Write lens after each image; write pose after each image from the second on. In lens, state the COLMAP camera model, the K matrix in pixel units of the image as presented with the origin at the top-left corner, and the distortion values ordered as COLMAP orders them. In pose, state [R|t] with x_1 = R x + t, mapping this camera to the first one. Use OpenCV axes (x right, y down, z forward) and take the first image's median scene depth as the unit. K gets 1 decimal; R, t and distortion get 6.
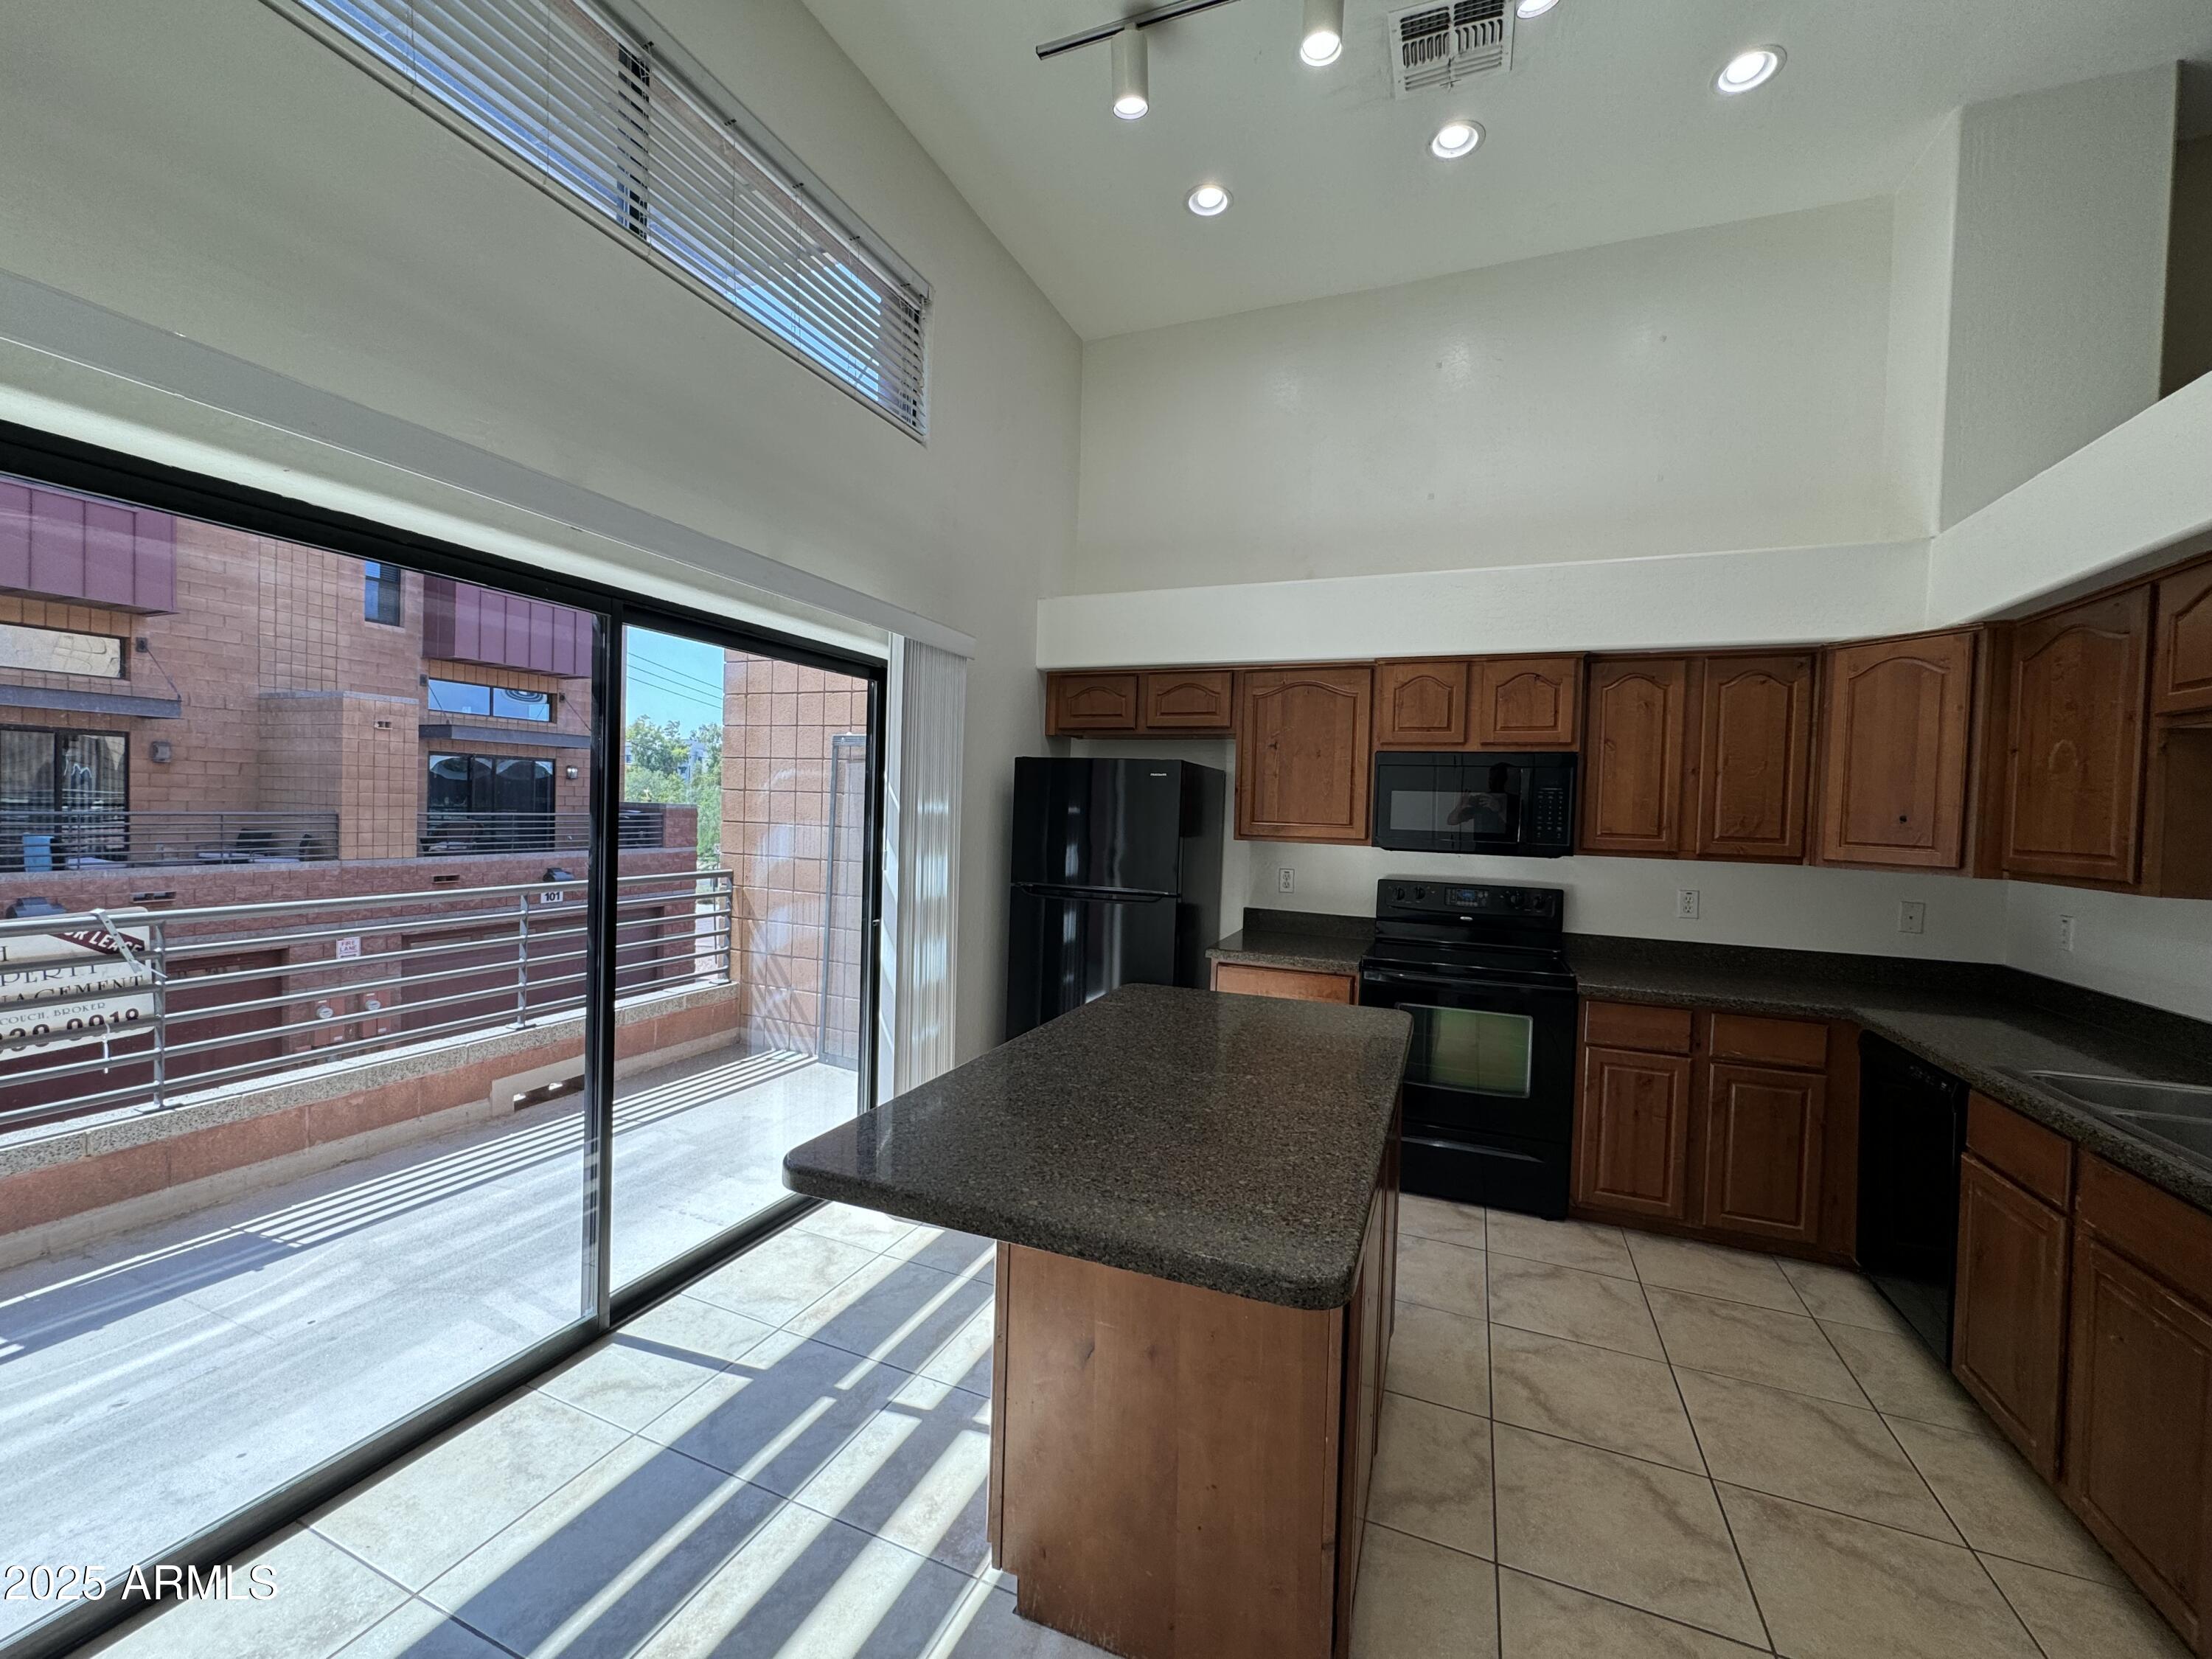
lens RADIAL K [[882.6, 0, 1107.9], [0, 882.6, 826.2], [0, 0, 1]] dist [-0.002384, 0.000773]
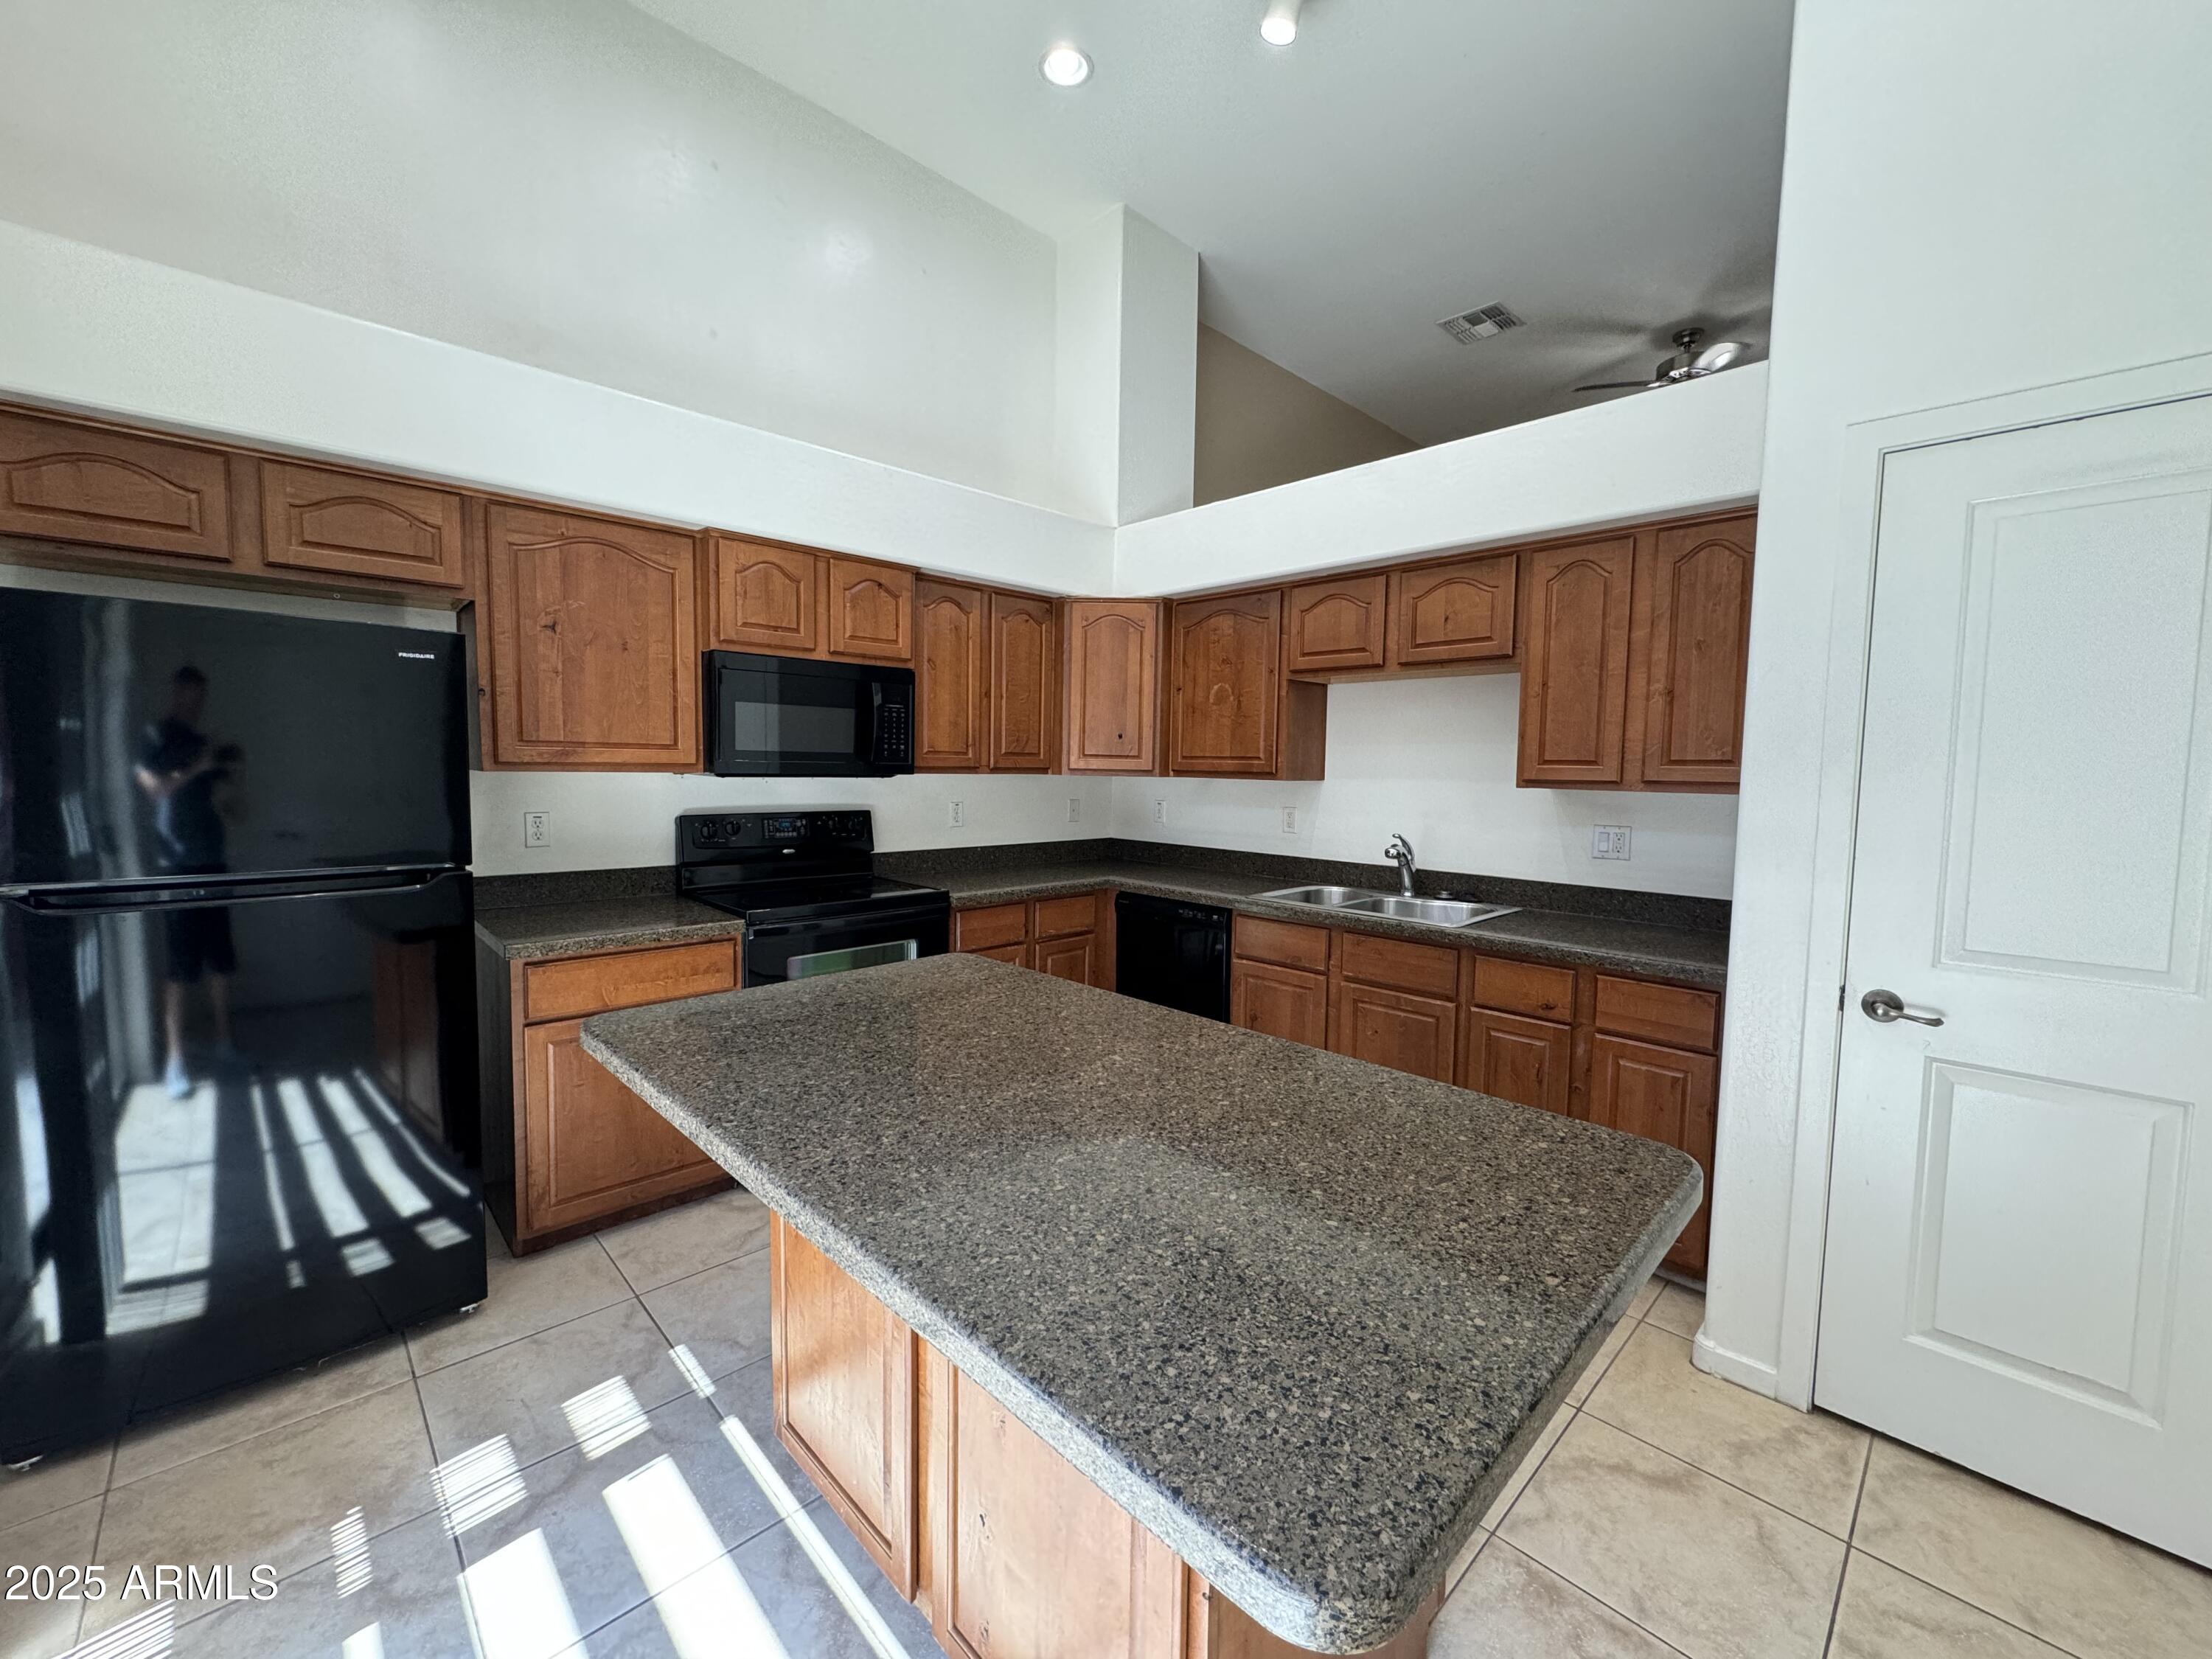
lens RADIAL K [[882.6, 0, 1107.9], [0, 882.6, 826.2], [0, 0, 1]] dist [-0.002384, 0.000773]
pose [[0.398183, -0.089612, 0.912918, -0.310018], [0.017042, 0.995768, 0.090311, 0.006192], [-0.917147, -0.020402, 0.398025, 0.406351]]
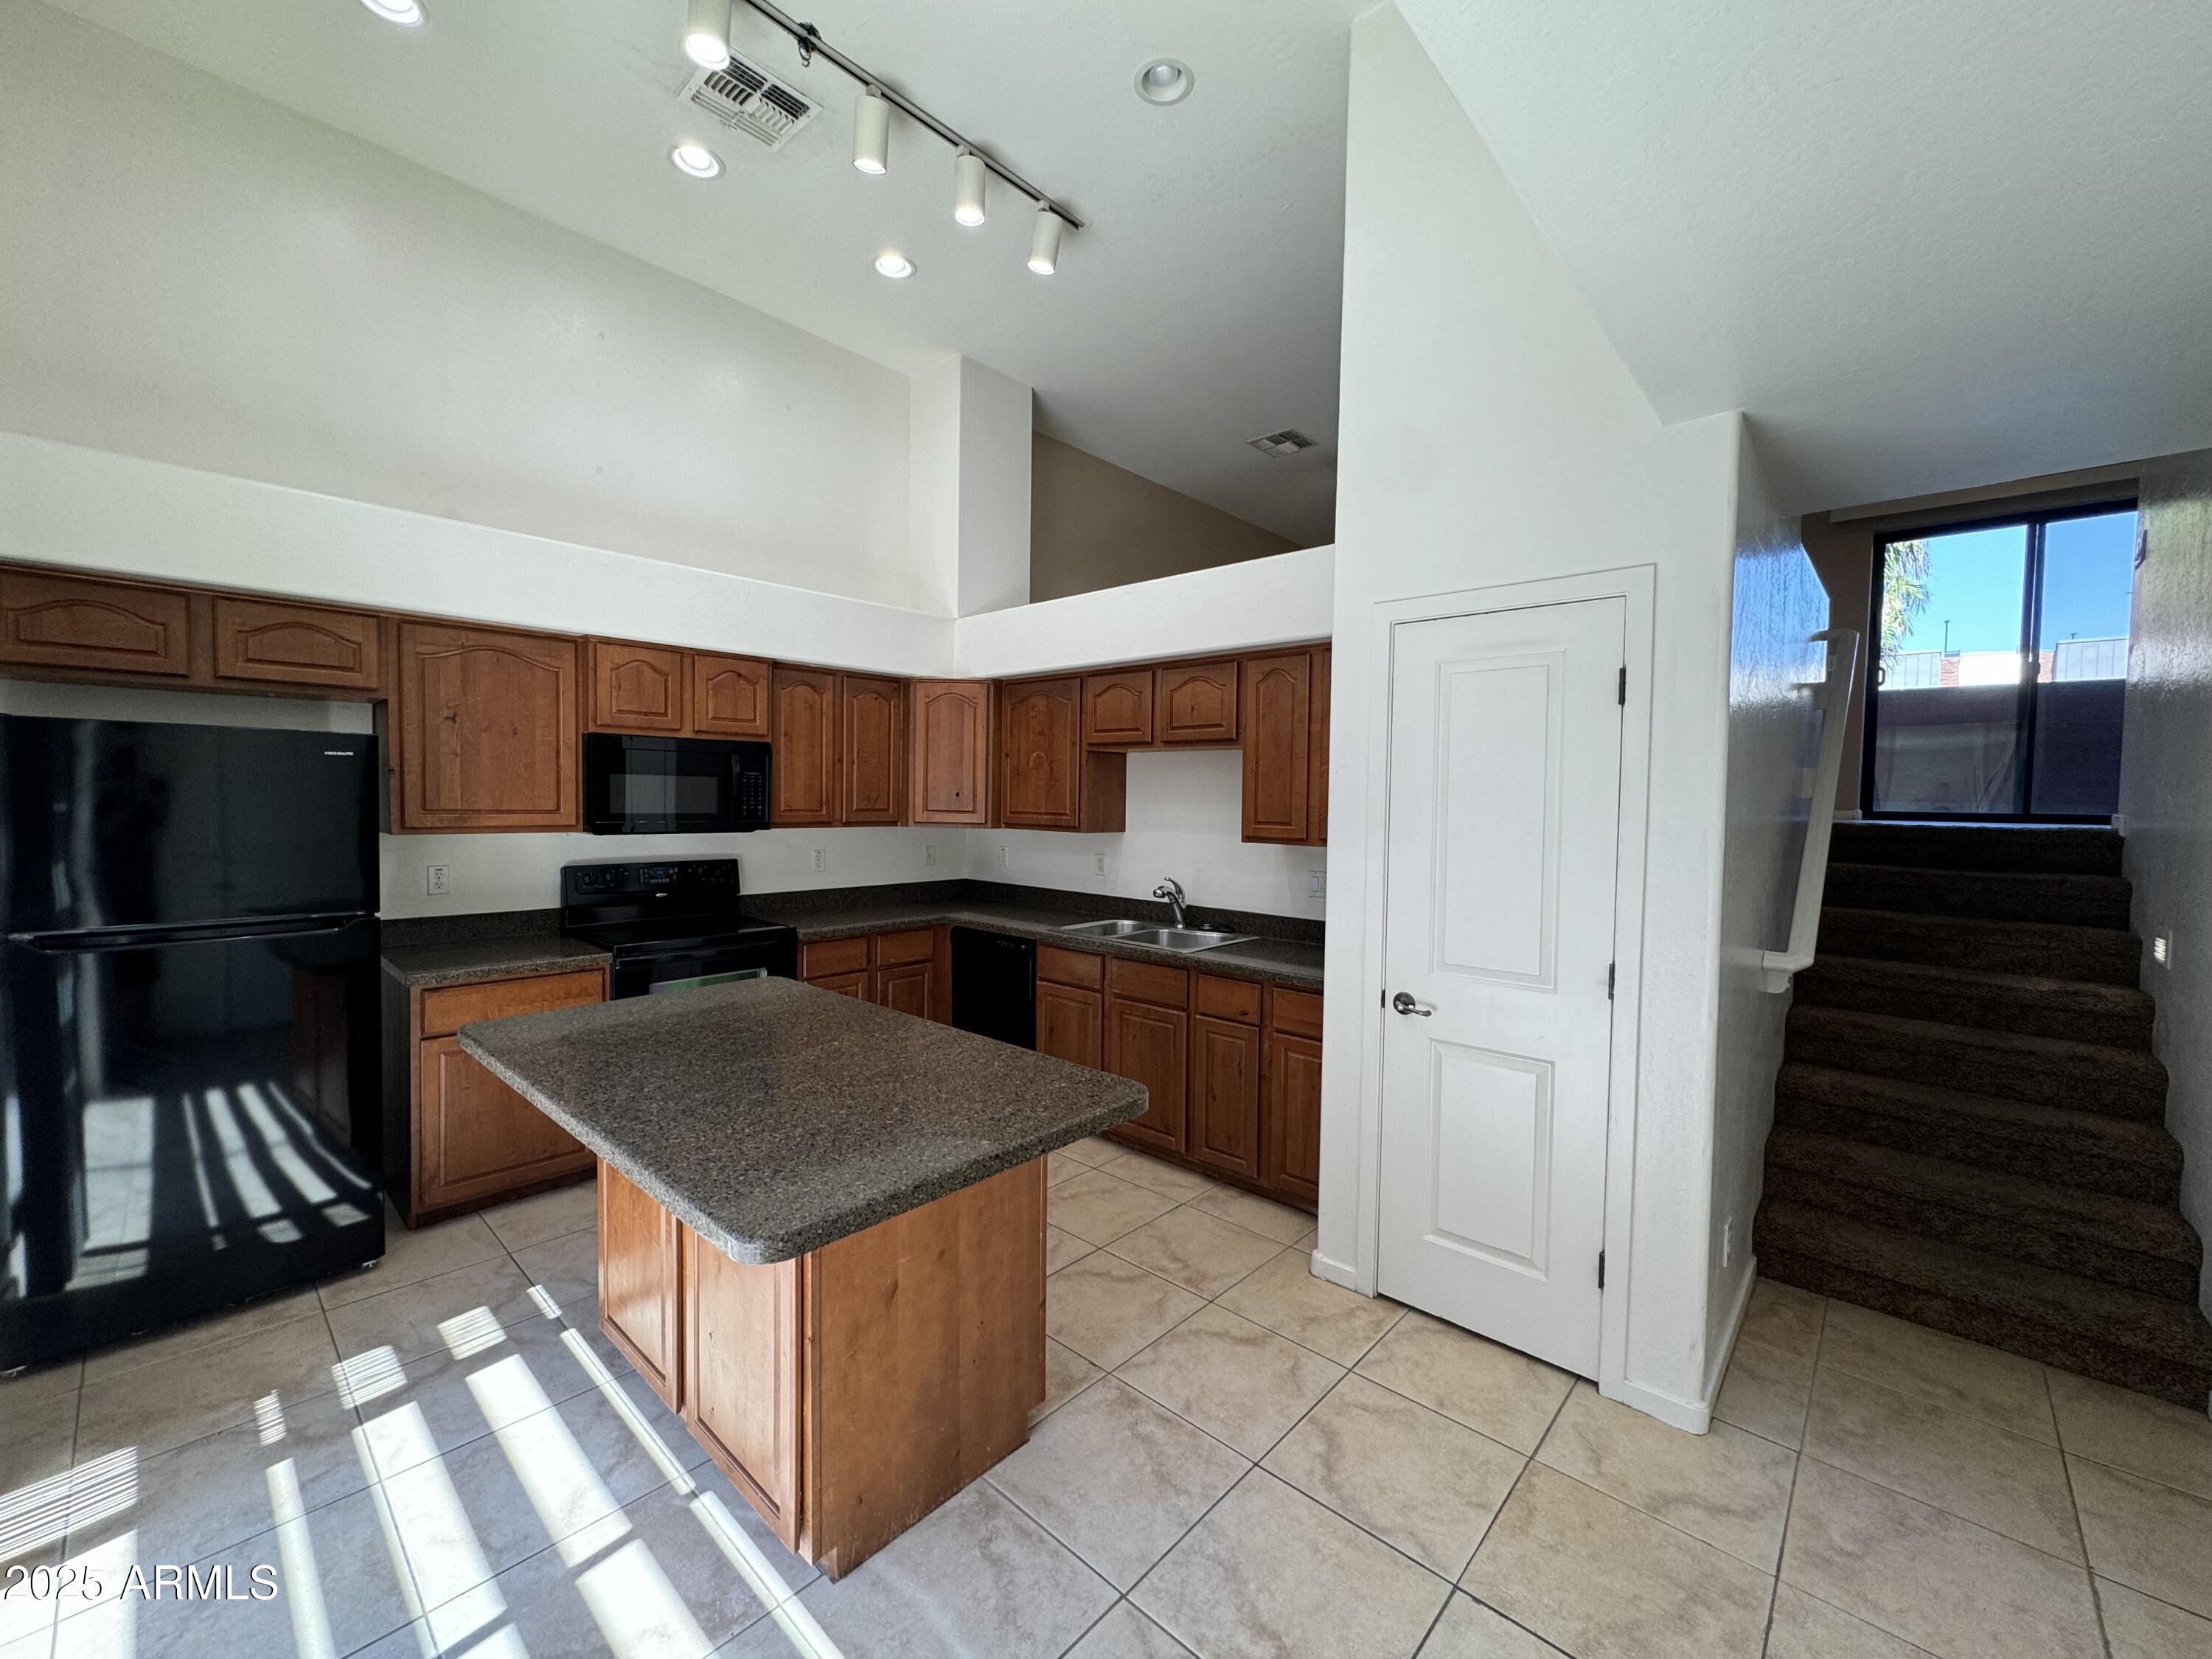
lens RADIAL K [[882.6, 0, 1107.9], [0, 882.6, 826.2], [0, 0, 1]] dist [-0.002384, 0.000773]
pose [[0.341502, -0.058509, 0.938058, -0.448139], [0.016395, 0.998279, 0.056297, -0.031335], [-0.939738, -0.003846, 0.341874, 0.162402]]
